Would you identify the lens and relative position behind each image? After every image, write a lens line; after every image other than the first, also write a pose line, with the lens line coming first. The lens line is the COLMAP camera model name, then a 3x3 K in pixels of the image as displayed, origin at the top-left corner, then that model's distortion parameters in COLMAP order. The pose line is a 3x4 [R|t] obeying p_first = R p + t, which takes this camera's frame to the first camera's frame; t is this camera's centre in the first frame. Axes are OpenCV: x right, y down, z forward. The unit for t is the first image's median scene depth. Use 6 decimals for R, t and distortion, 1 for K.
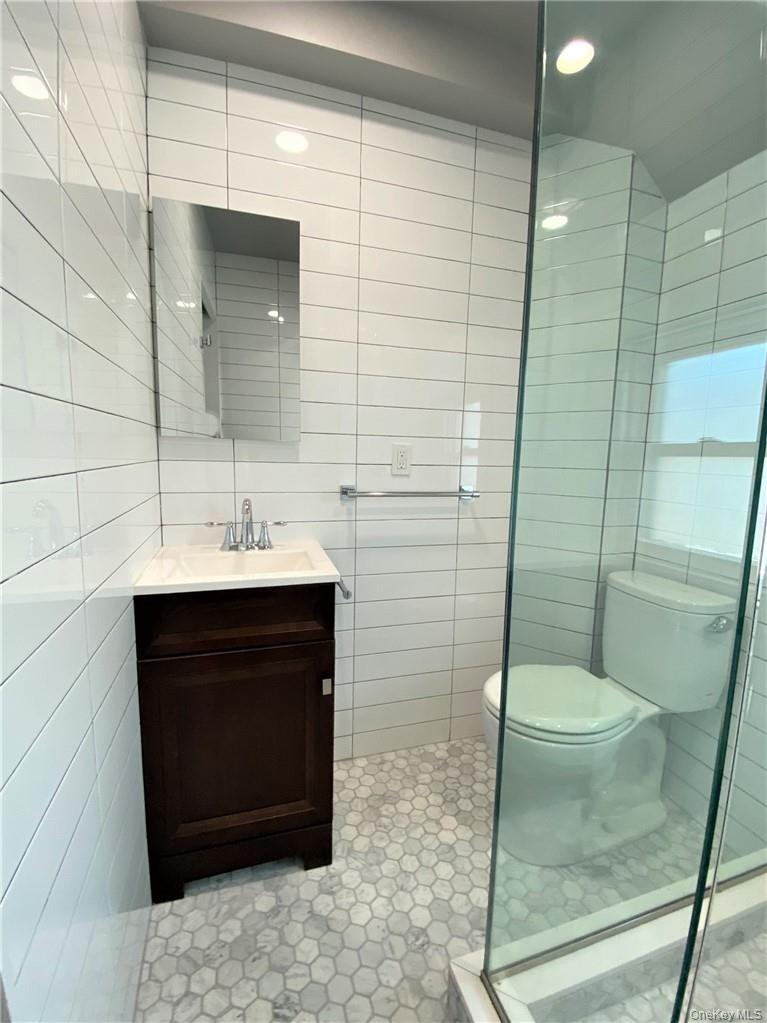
lens RADIAL K [[441.0, 0, 371.1], [0, 441.0, 511.8], [0, 0, 1]] dist [0.000712, -0.015338]
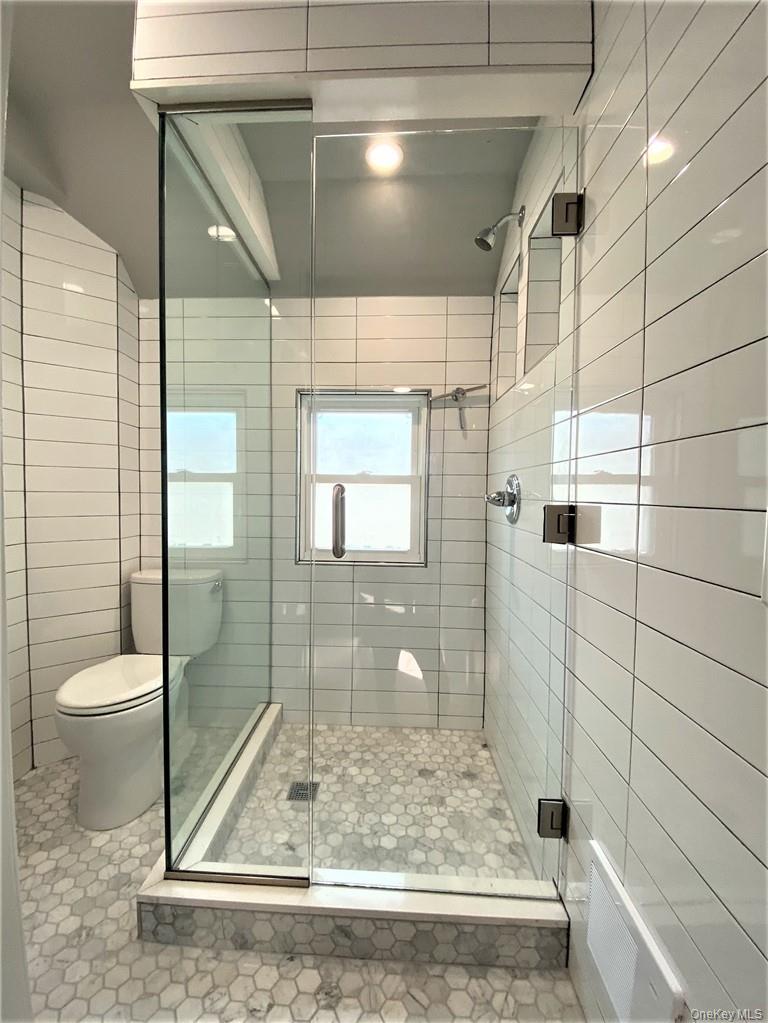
lens RADIAL K [[441.0, 0, 371.6], [0, 441.0, 511.8], [0, 0, 1]] dist [0.000712, -0.015338]
pose [[0.334791, -0.068696, 0.939785, -0.435675], [0.116911, 0.992661, 0.030912, 0.002828], [-0.935012, 0.099522, 0.340365, -0.095863]]
